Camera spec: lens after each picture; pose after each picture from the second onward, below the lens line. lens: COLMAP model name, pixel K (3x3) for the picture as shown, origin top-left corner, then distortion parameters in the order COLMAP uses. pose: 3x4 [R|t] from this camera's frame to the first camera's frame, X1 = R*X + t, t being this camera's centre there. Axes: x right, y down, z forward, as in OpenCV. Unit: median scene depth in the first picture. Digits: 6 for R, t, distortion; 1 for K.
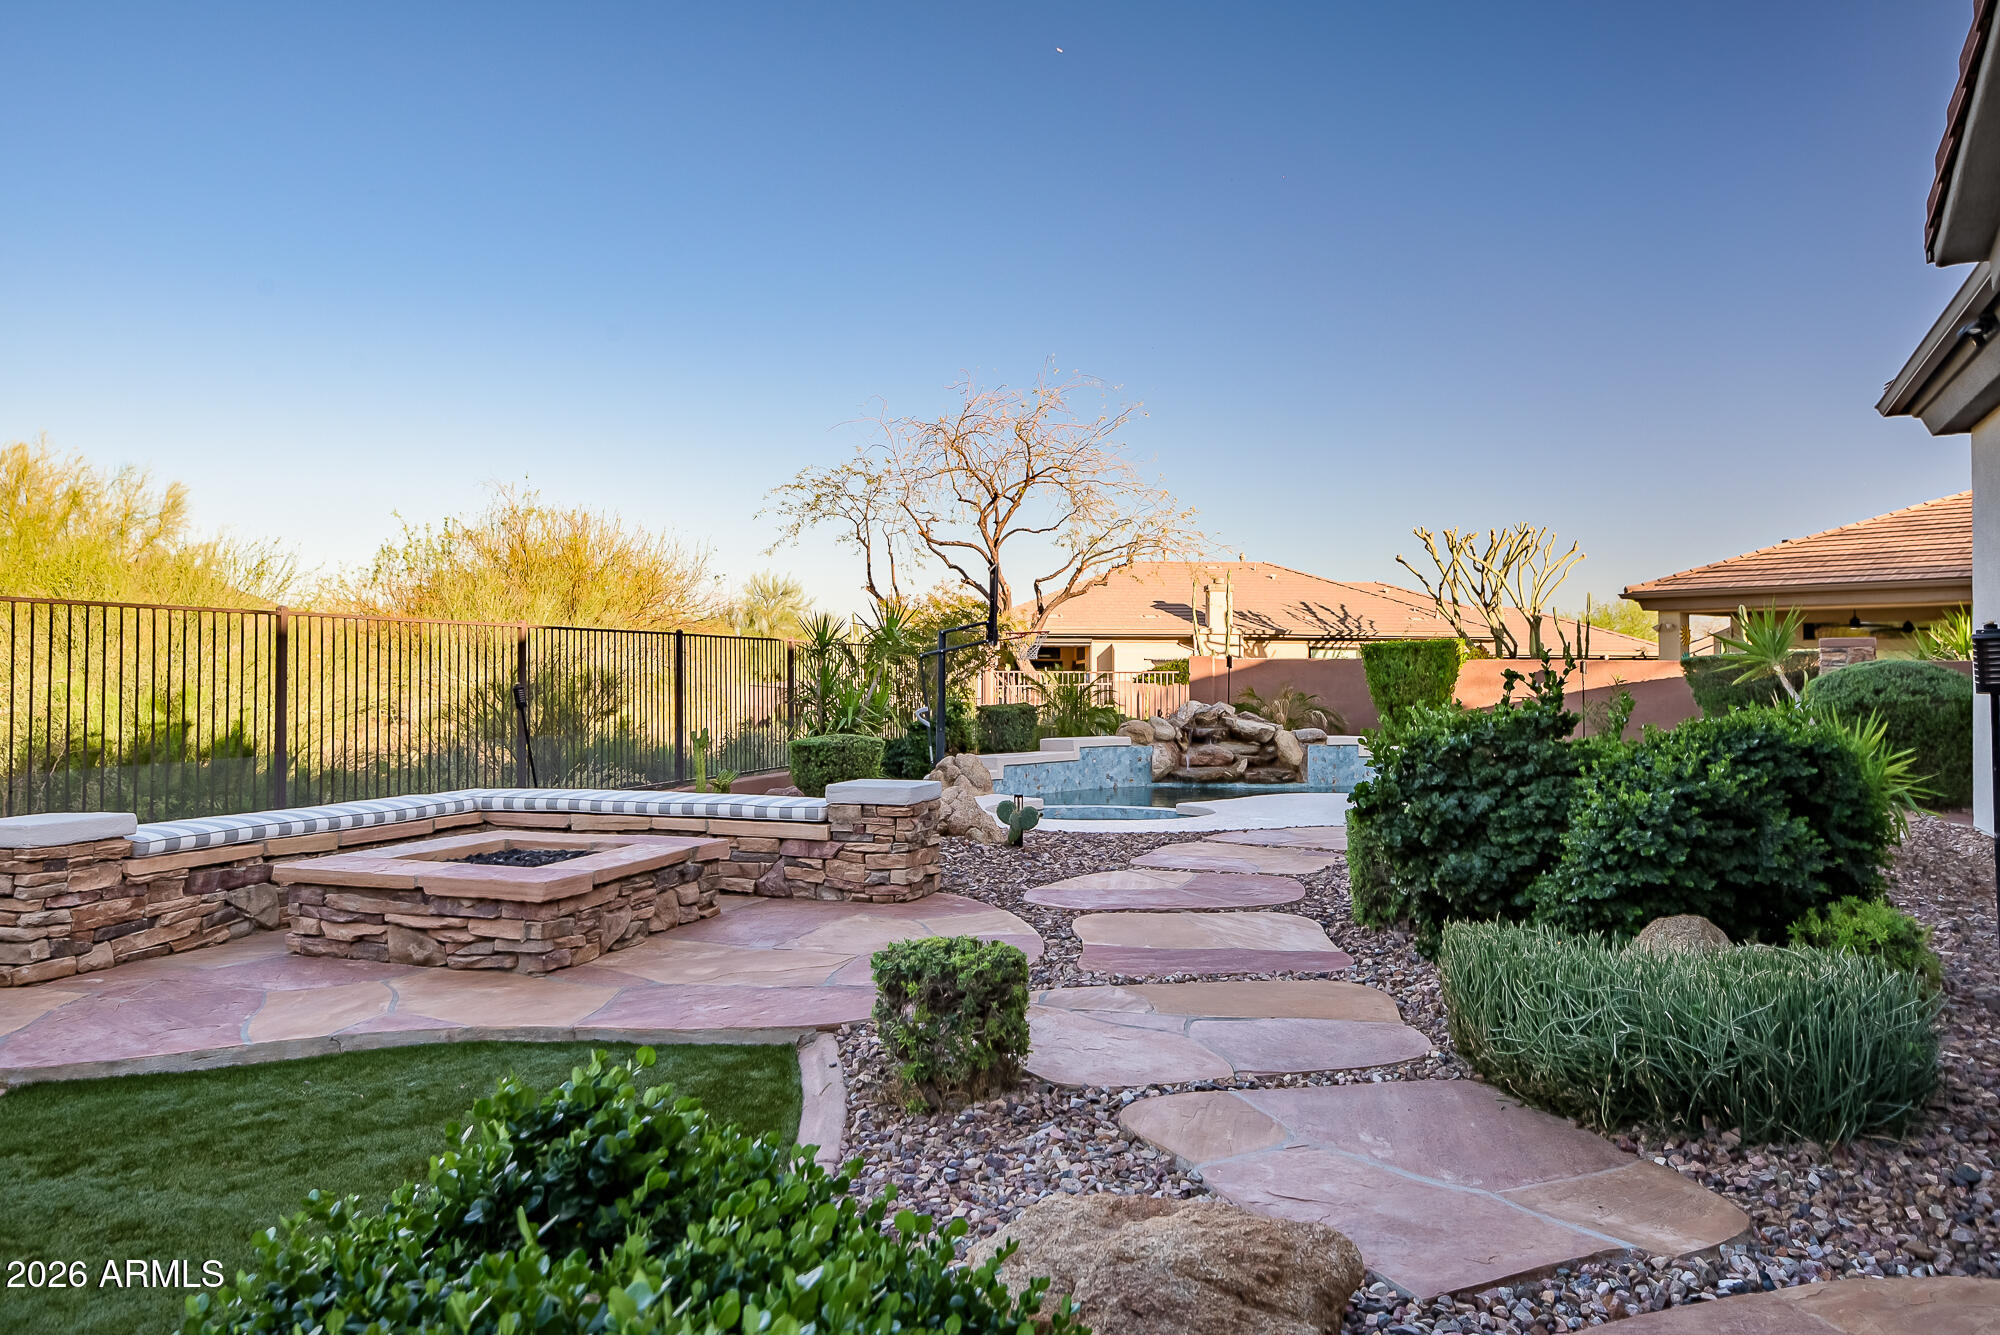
lens RADIAL K [[1341.8, 0, 1000.0], [0, 1341.8, 667.5], [0, 0, 1]] dist [0.042418, -0.045501]
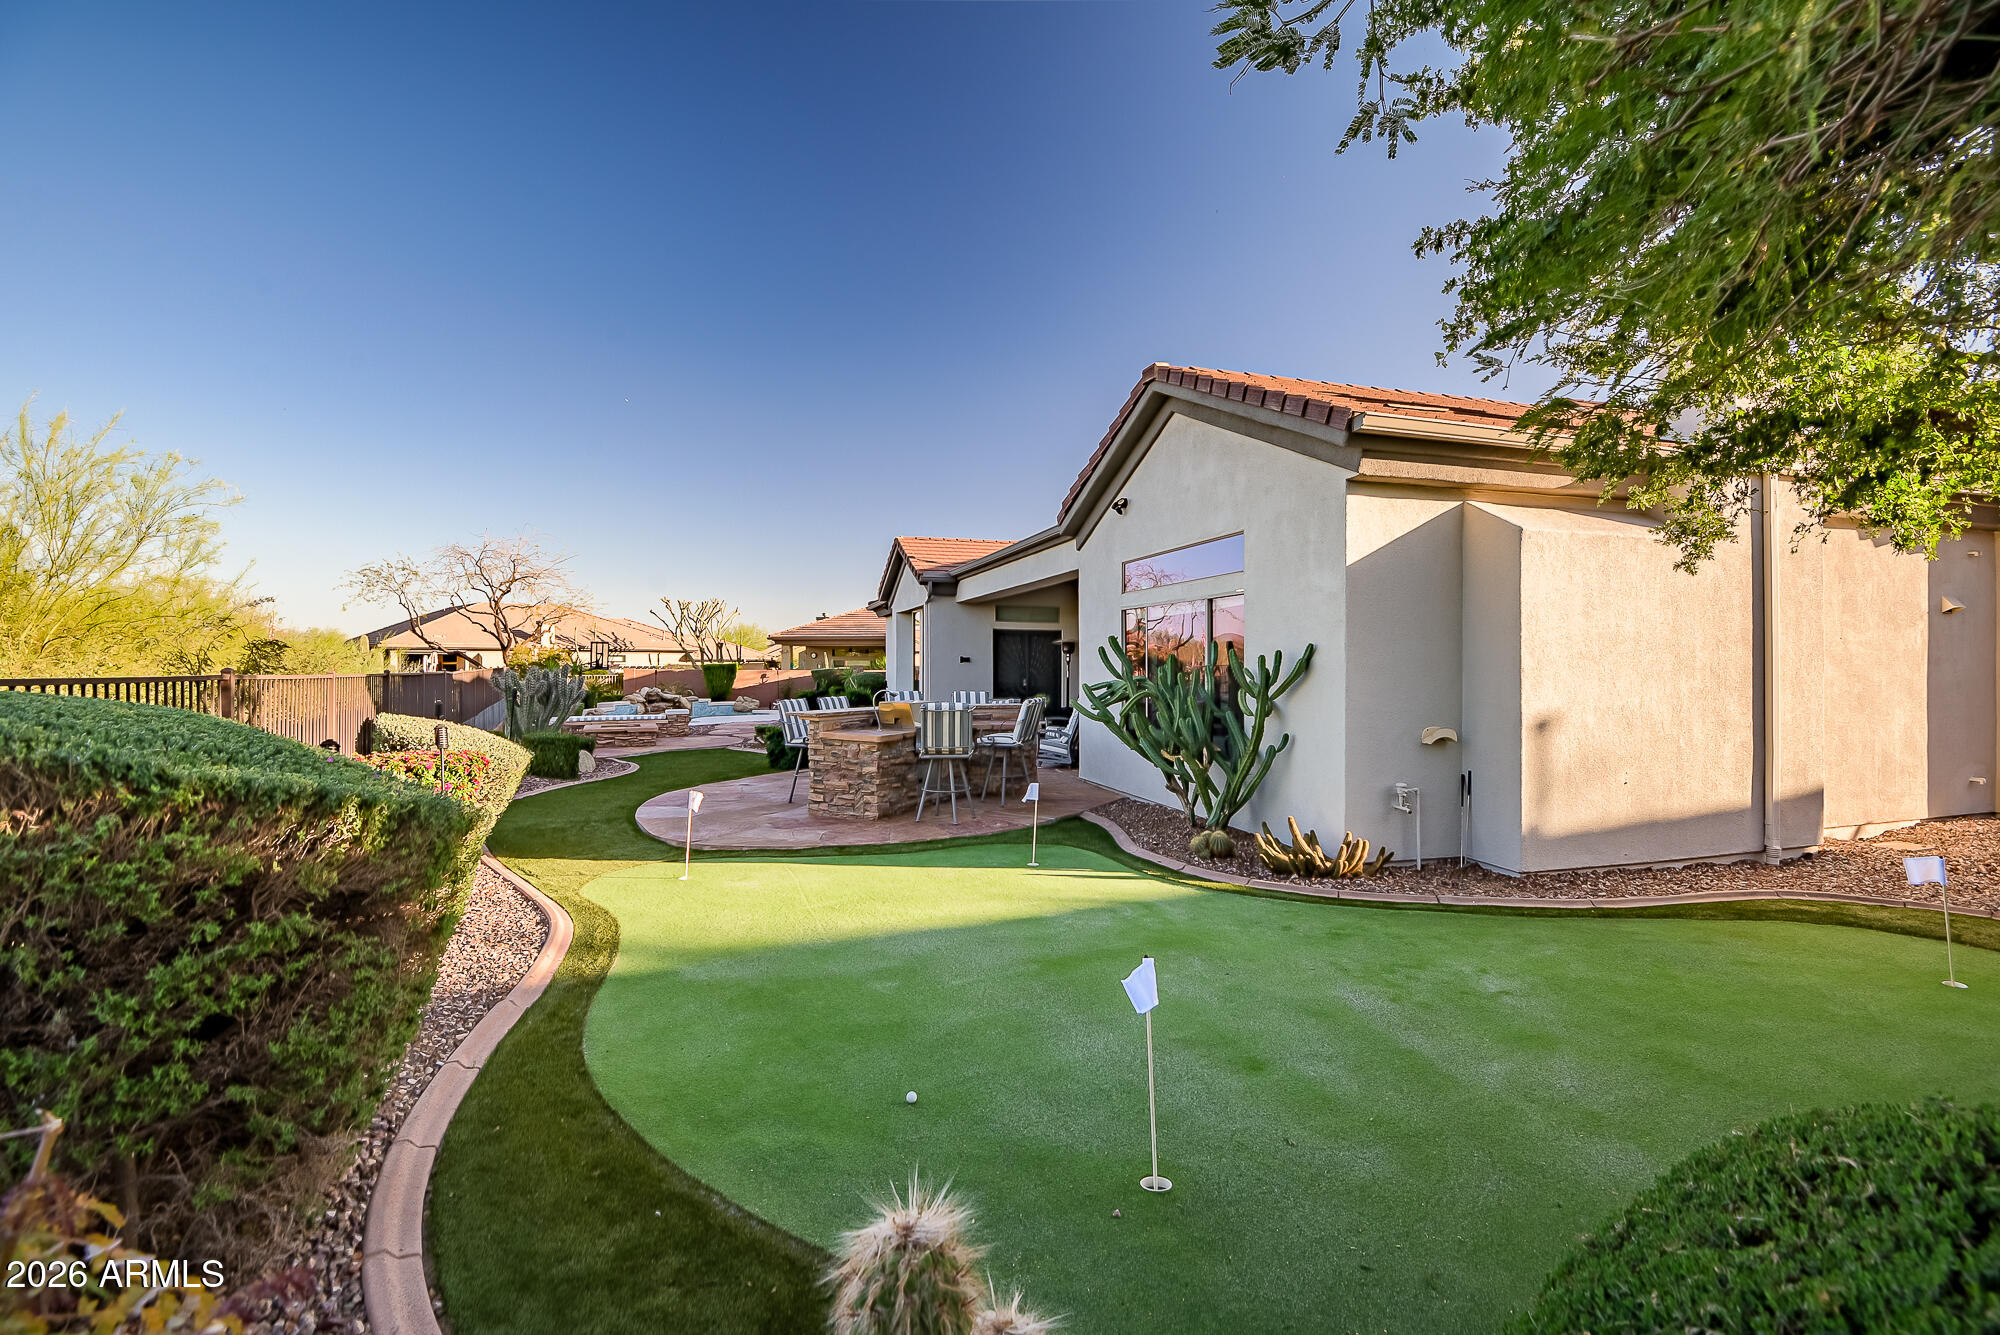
lens RADIAL K [[916.5, 0, 993.7], [0, 916.5, 660.7], [0, 0, 1]] dist [-0.003451, -0.021606]
pose [[0.745096, -0.004836, 0.666940, -0.586161], [0.001187, 0.999982, 0.005925, -0.040638], [-0.666957, -0.003623, 0.745088, -0.863000]]
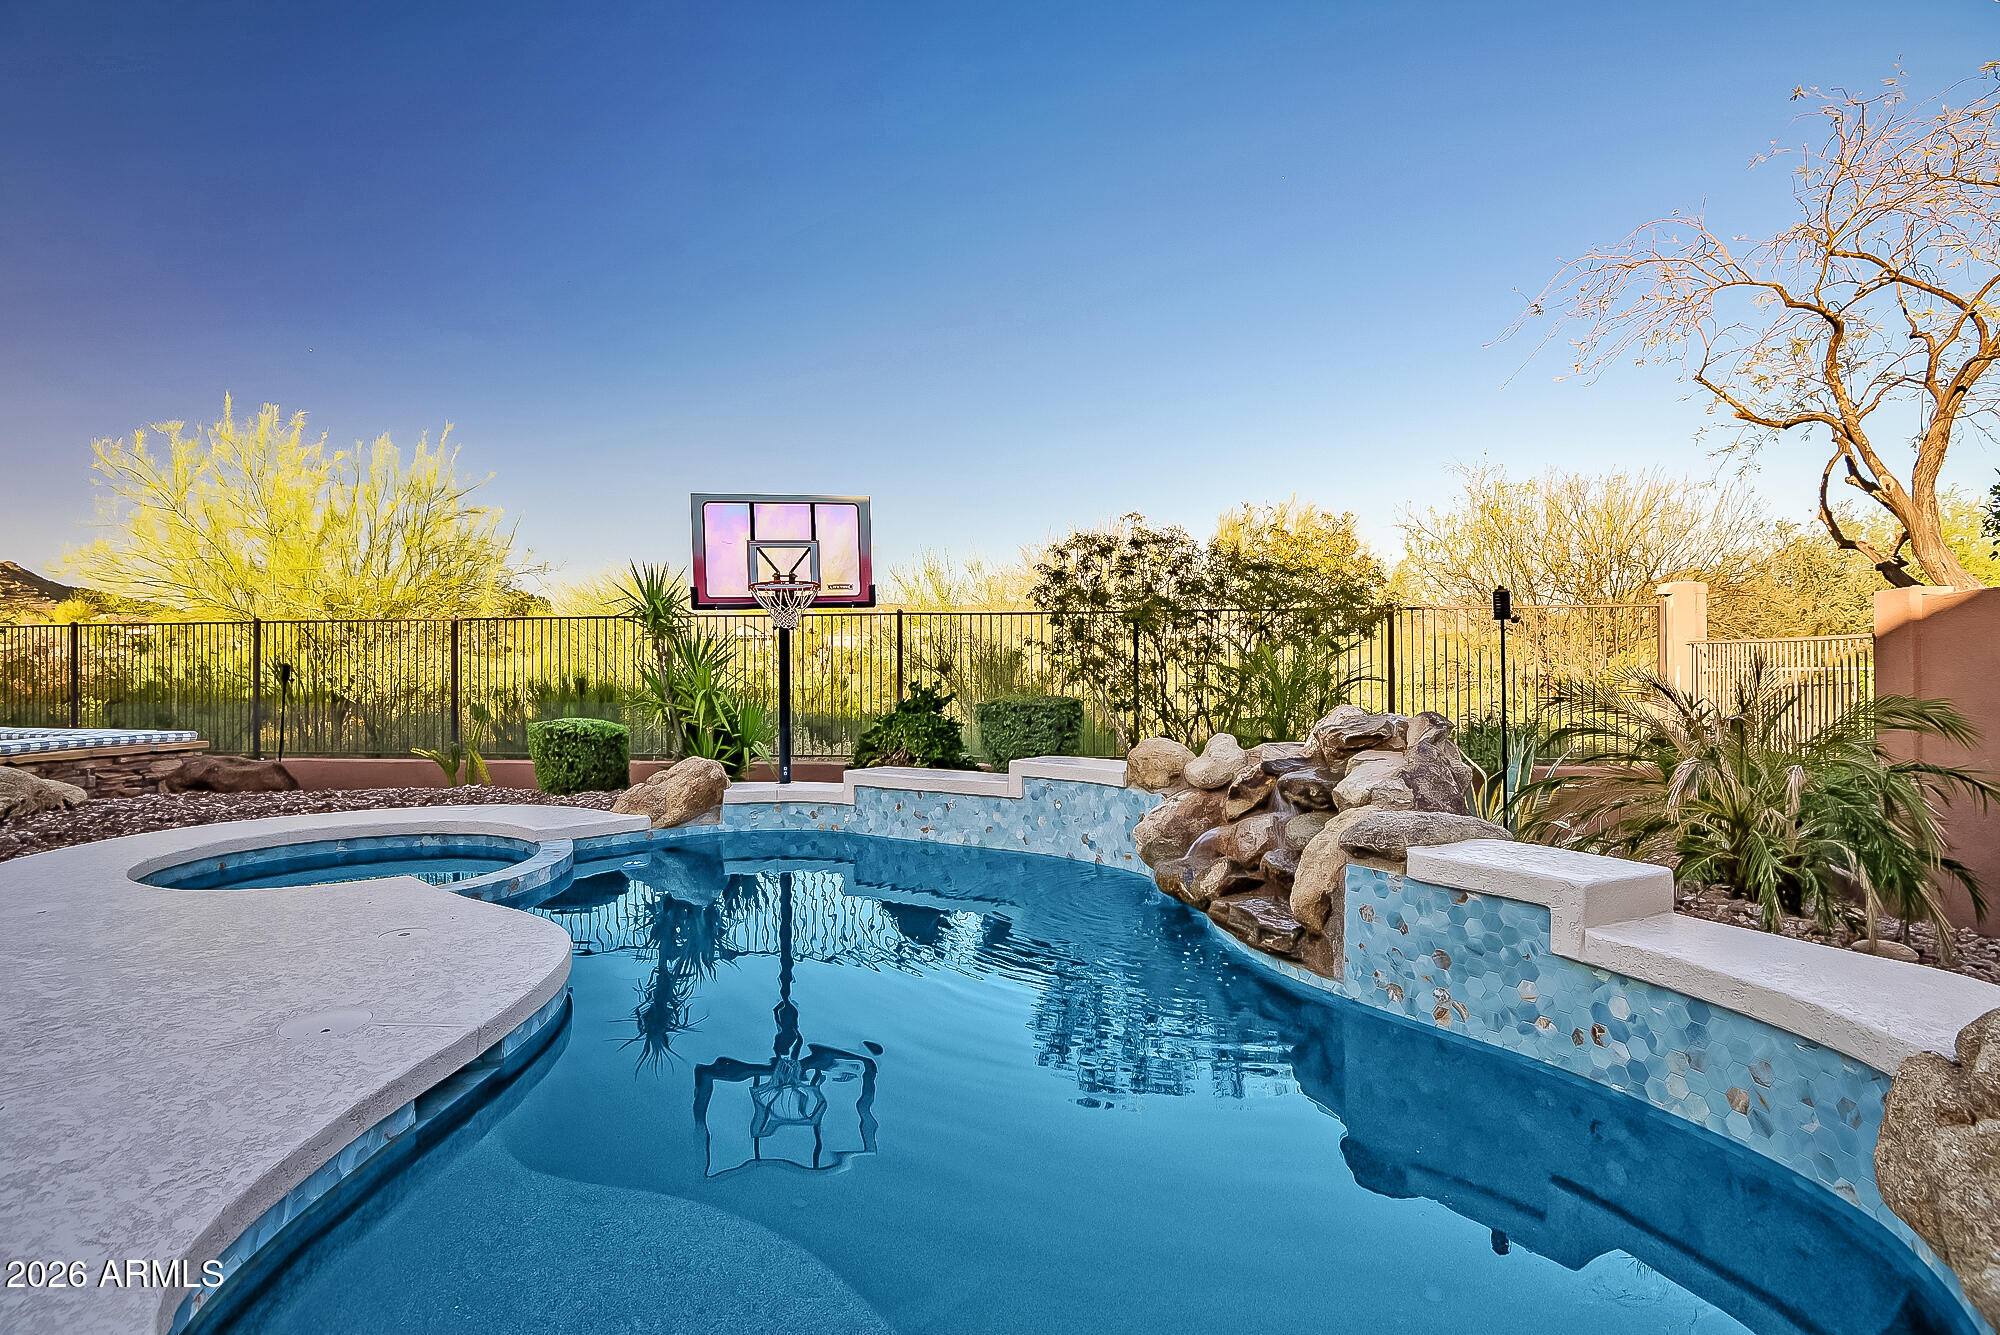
lens RADIAL K [[936.7, 0, 1004.0], [0, 936.7, 658.0], [0, 0, 1]] dist [-0.008152, -0.016405]
pose [[0.190196, -0.001072, -0.981745, 0.430054], [0.013030, 0.999914, 0.001433, 0.008931], [0.981660, -0.013065, 0.190194, 0.889069]]
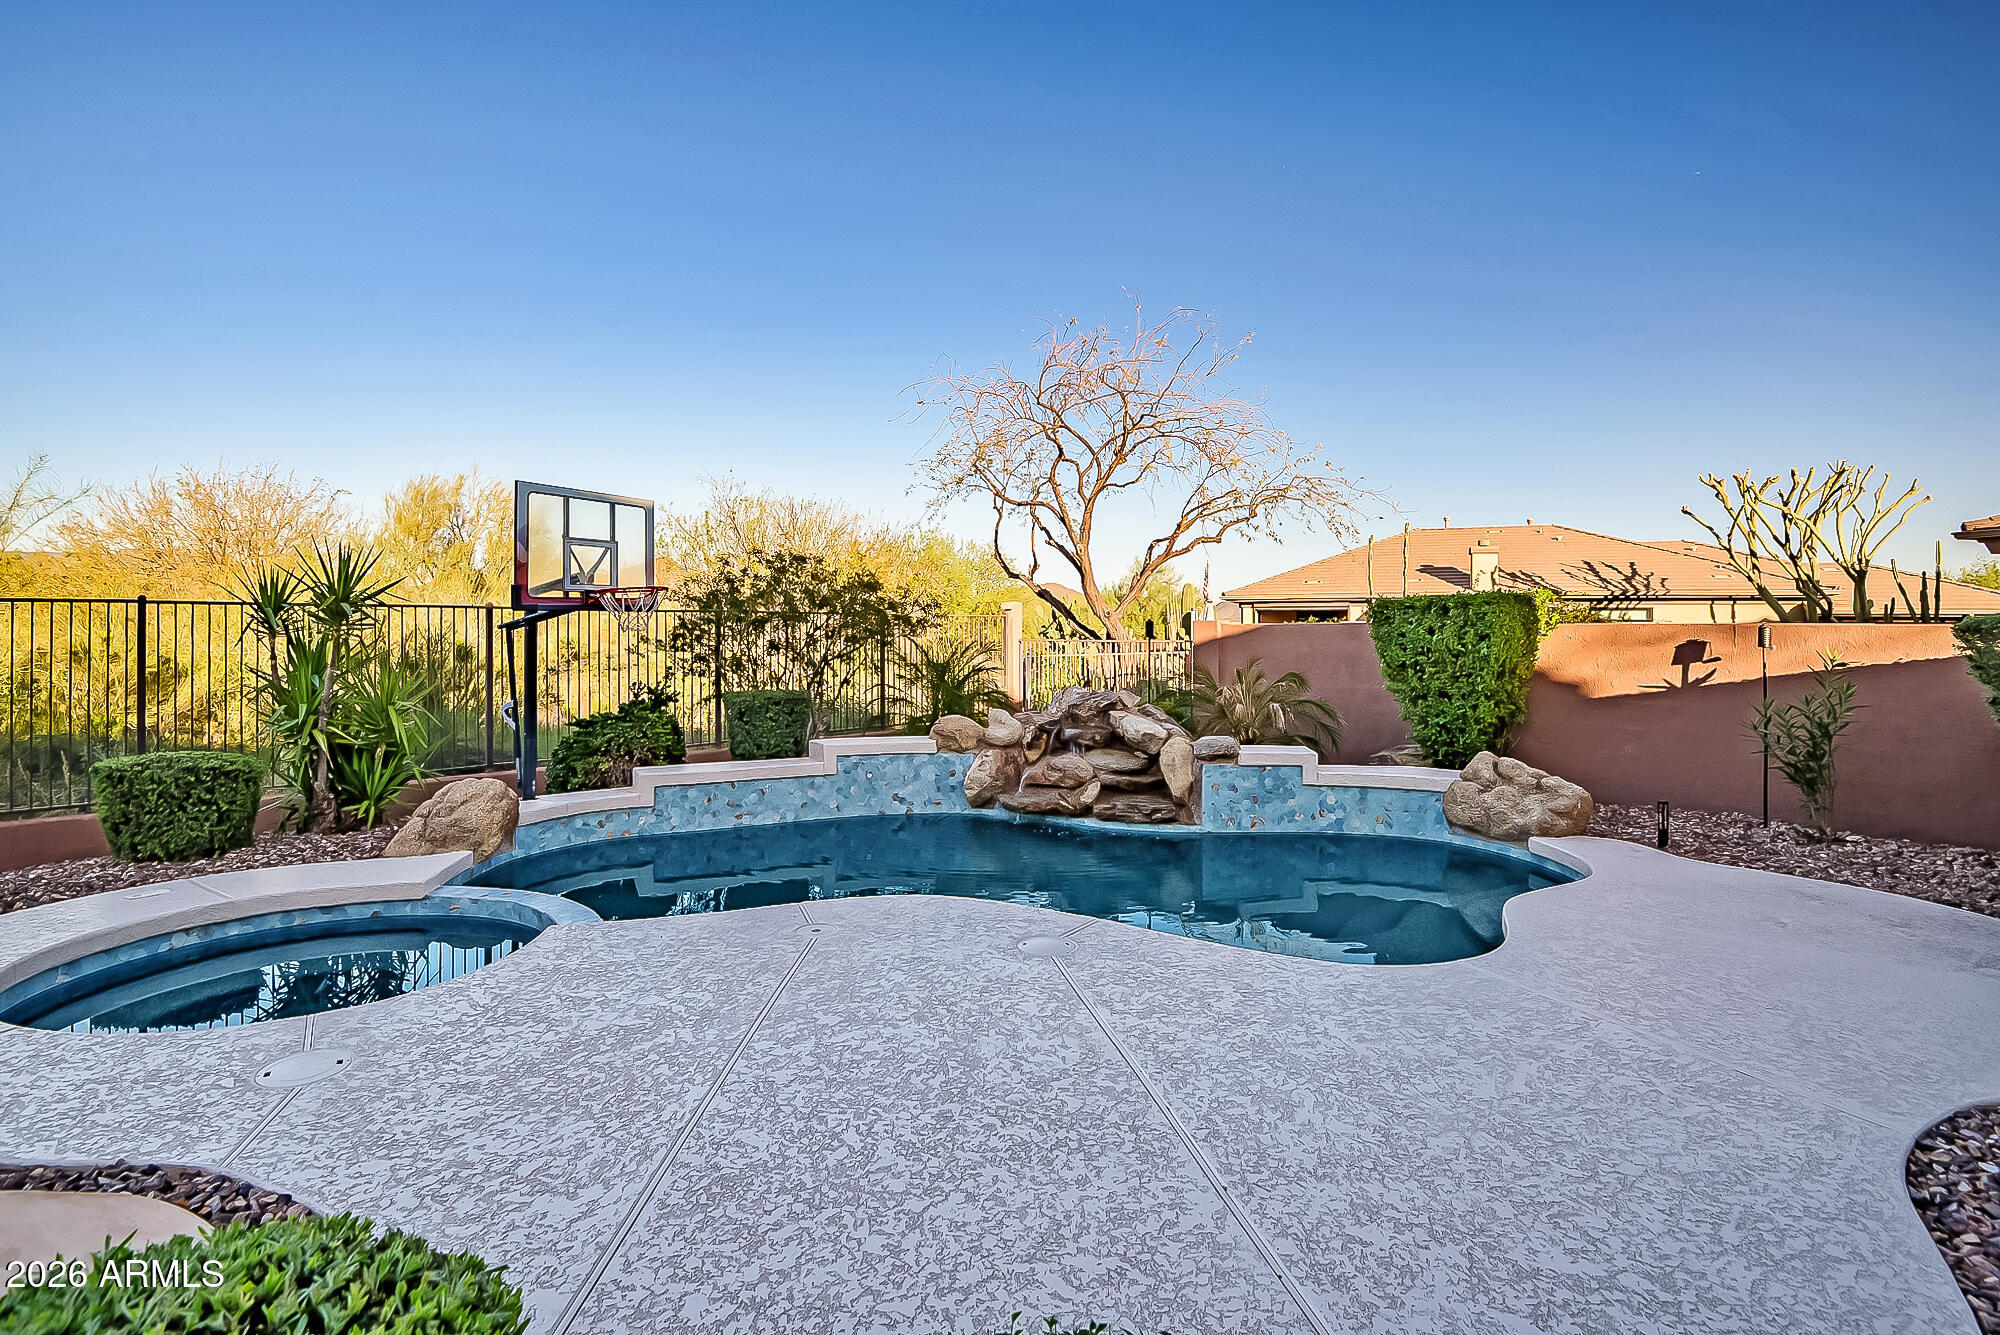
lens RADIAL K [[949.5, 0, 998.9], [0, 949.5, 630.6], [0, 0, 1]] dist [0.014305, -0.036753]
pose [[0.916081, -0.004441, -0.400968, 0.321194], [0.005342, 0.999985, 0.001129, -0.004860], [0.400957, -0.003176, 0.916091, 0.567646]]
